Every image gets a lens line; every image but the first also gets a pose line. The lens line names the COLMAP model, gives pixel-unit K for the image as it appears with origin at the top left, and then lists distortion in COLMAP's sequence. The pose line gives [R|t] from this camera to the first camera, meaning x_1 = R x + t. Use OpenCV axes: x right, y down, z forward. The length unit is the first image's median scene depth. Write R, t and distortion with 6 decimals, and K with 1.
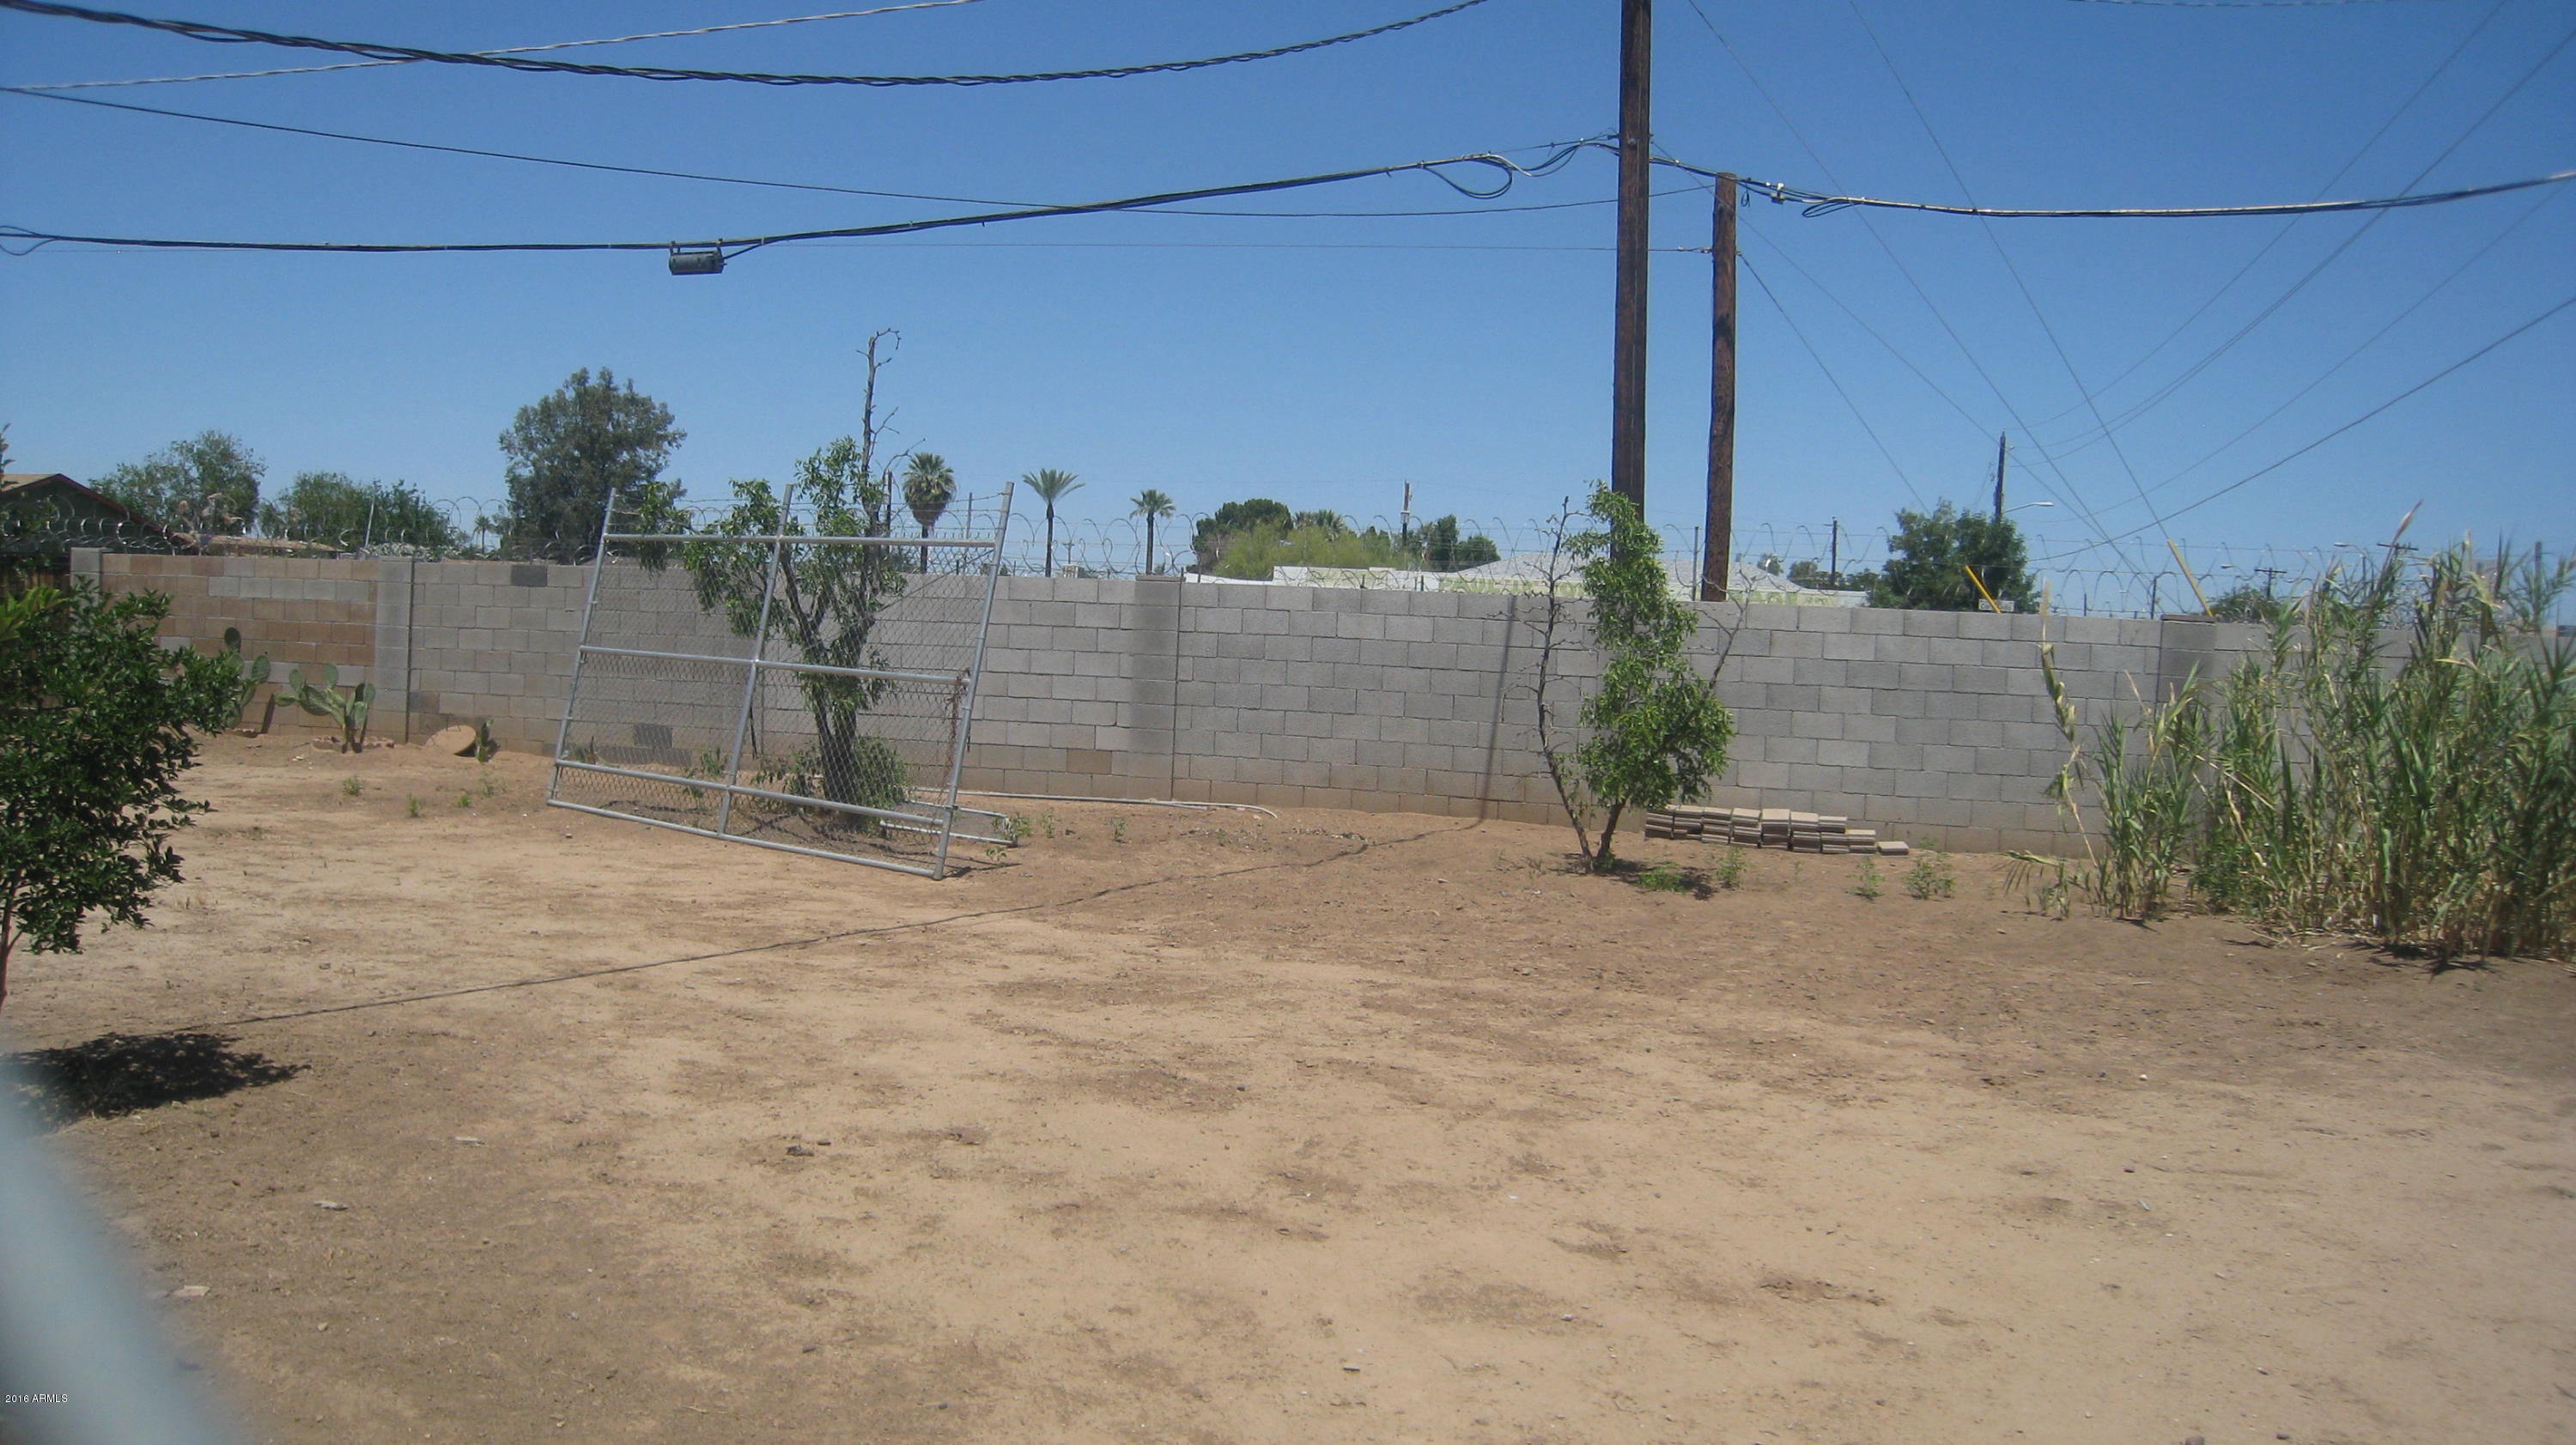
lens RADIAL K [[2109.0, 0, 1236.0], [0, 2109.0, 762.0], [0, 0, 1]] dist [-0.167479, 0.116843]
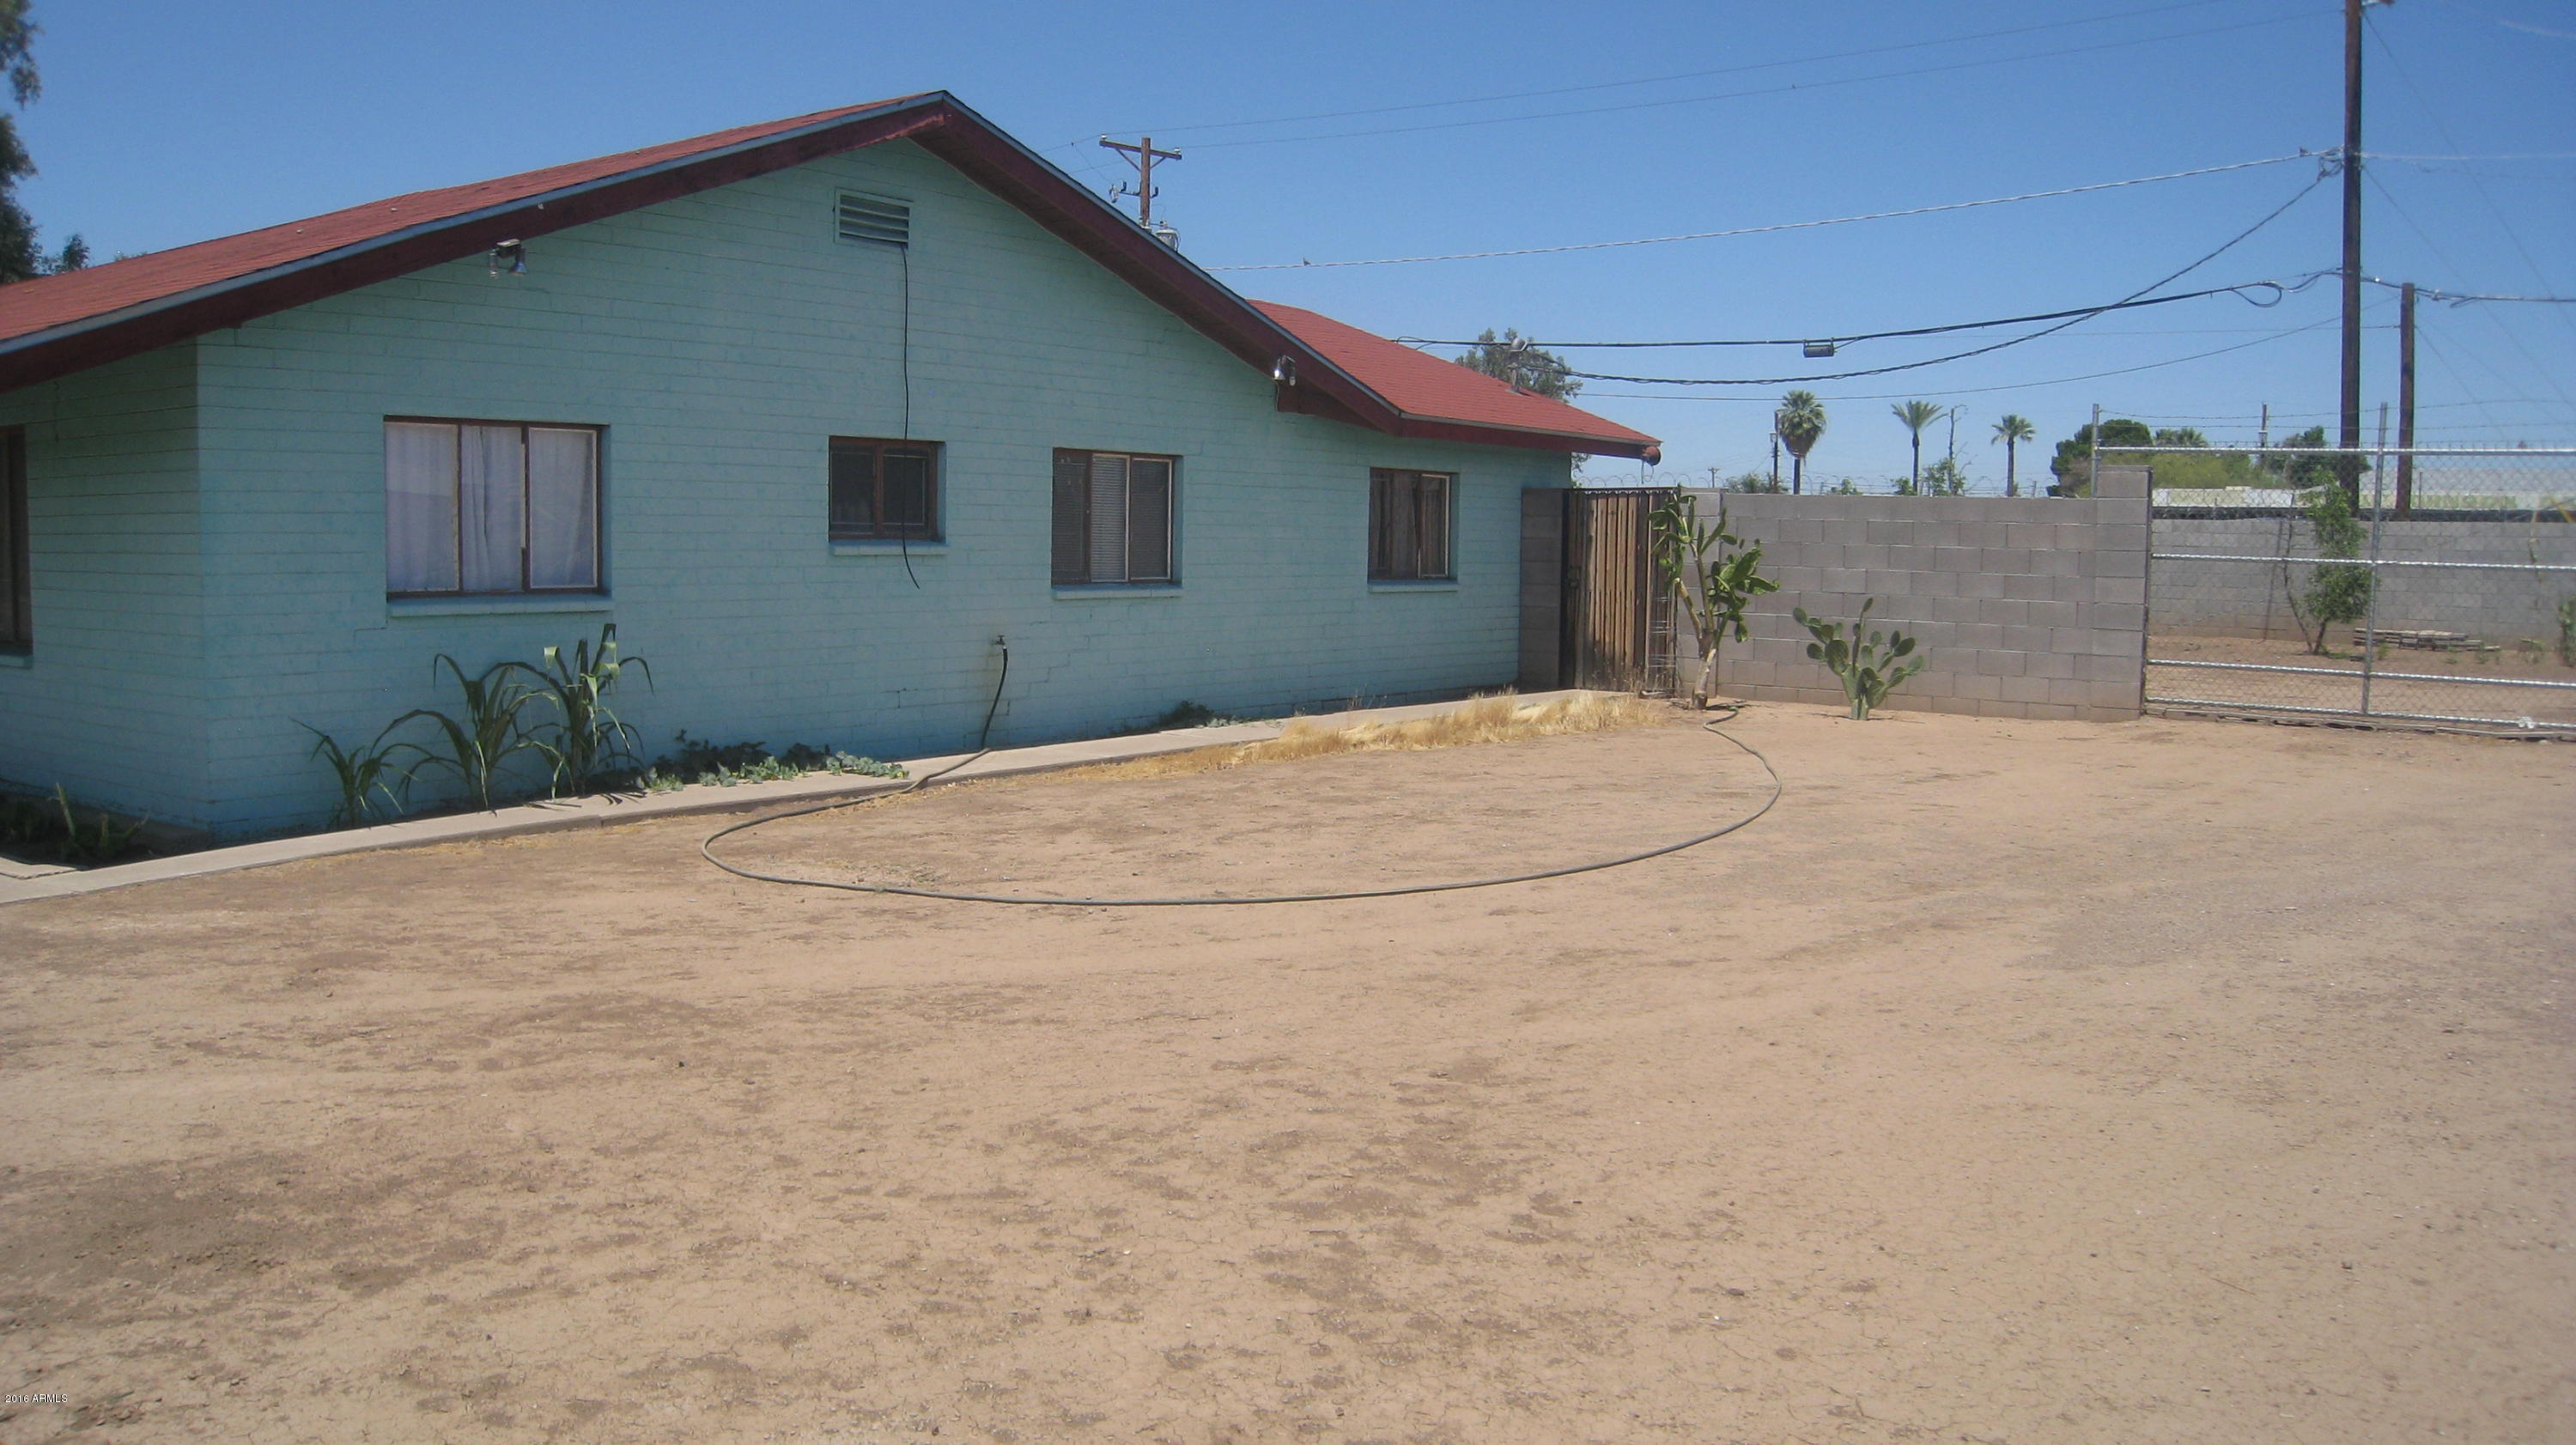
lens RADIAL K [[2129.7, 0, 1288.0], [0, 2129.7, 722.5], [0, 0, 1]] dist [-0.166528, 0.138724]
pose [[0.933165, -0.002679, -0.359439, -0.036374], [0.008085, 0.999876, 0.013536, 0.067901], [0.359358, -0.015538, 0.933070, -1.033635]]
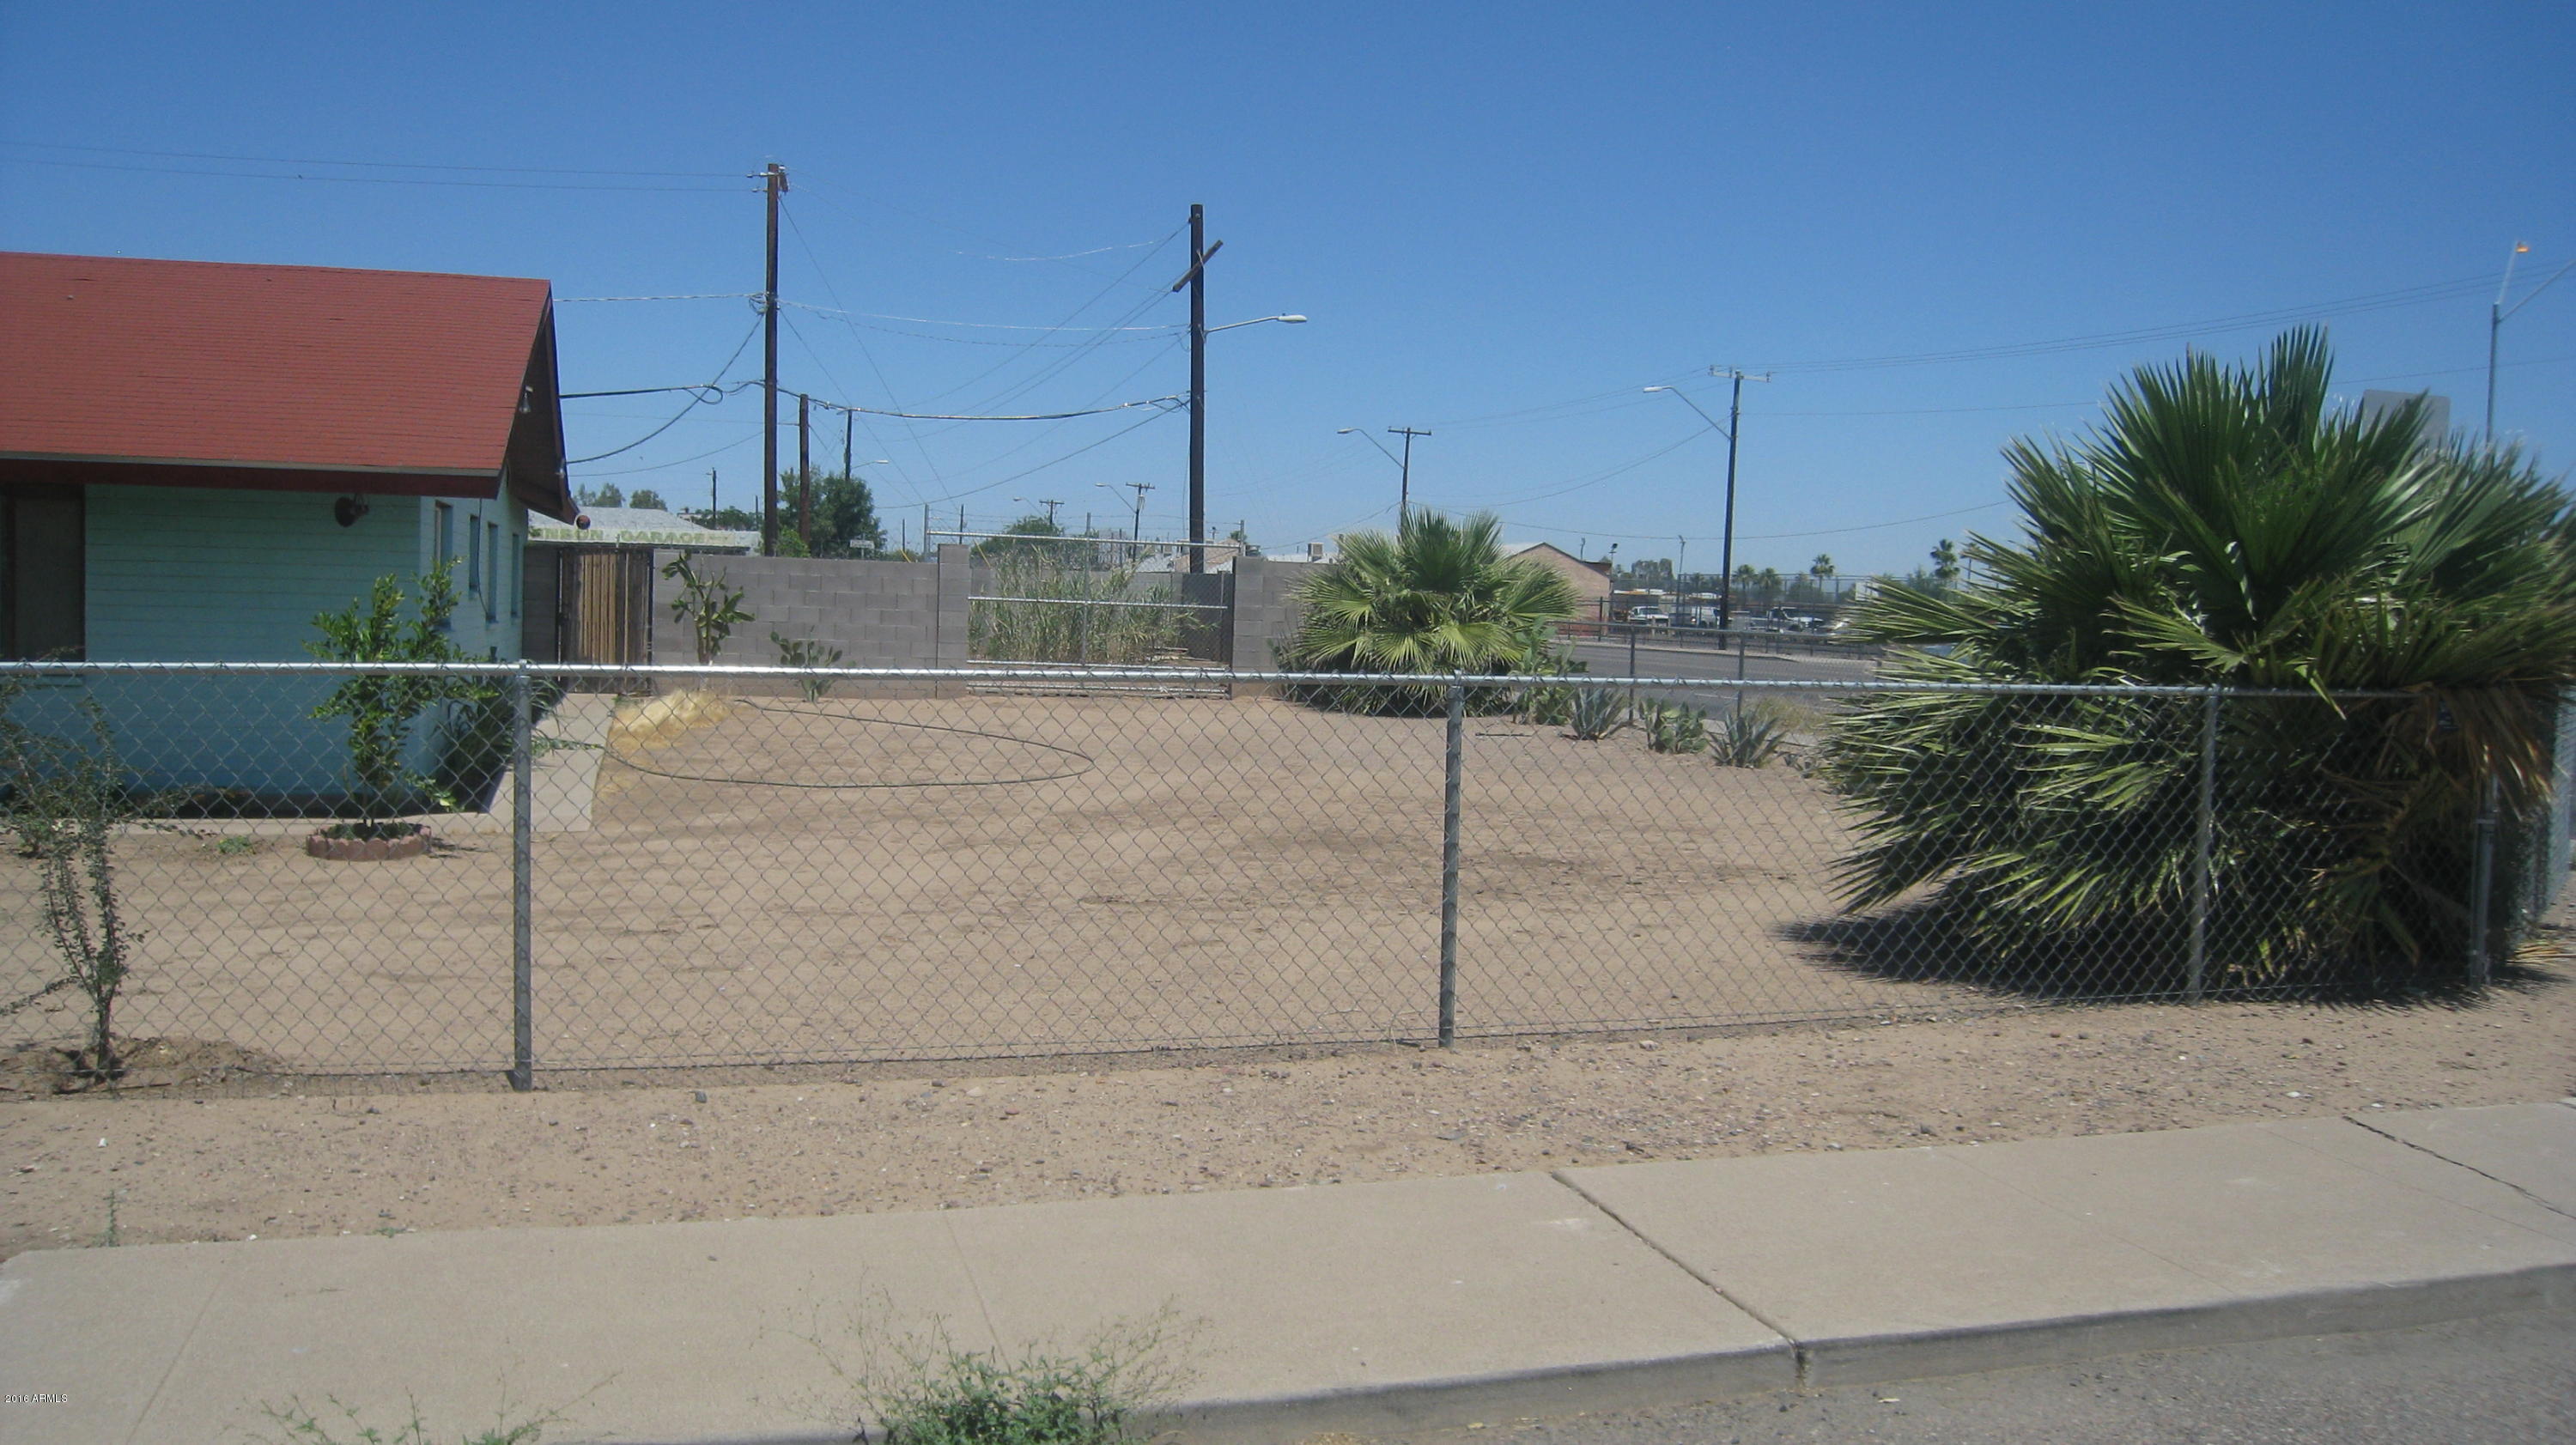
lens RADIAL K [[2129.7, 0, 1288.0], [0, 2129.7, 722.5], [0, 0, 1]] dist [-0.166528, 0.138724]
pose [[0.840165, -0.049961, 0.540024, -0.682740], [0.040194, 0.998745, 0.029866, 0.064140], [-0.540839, -0.003386, 0.841119, -1.501323]]
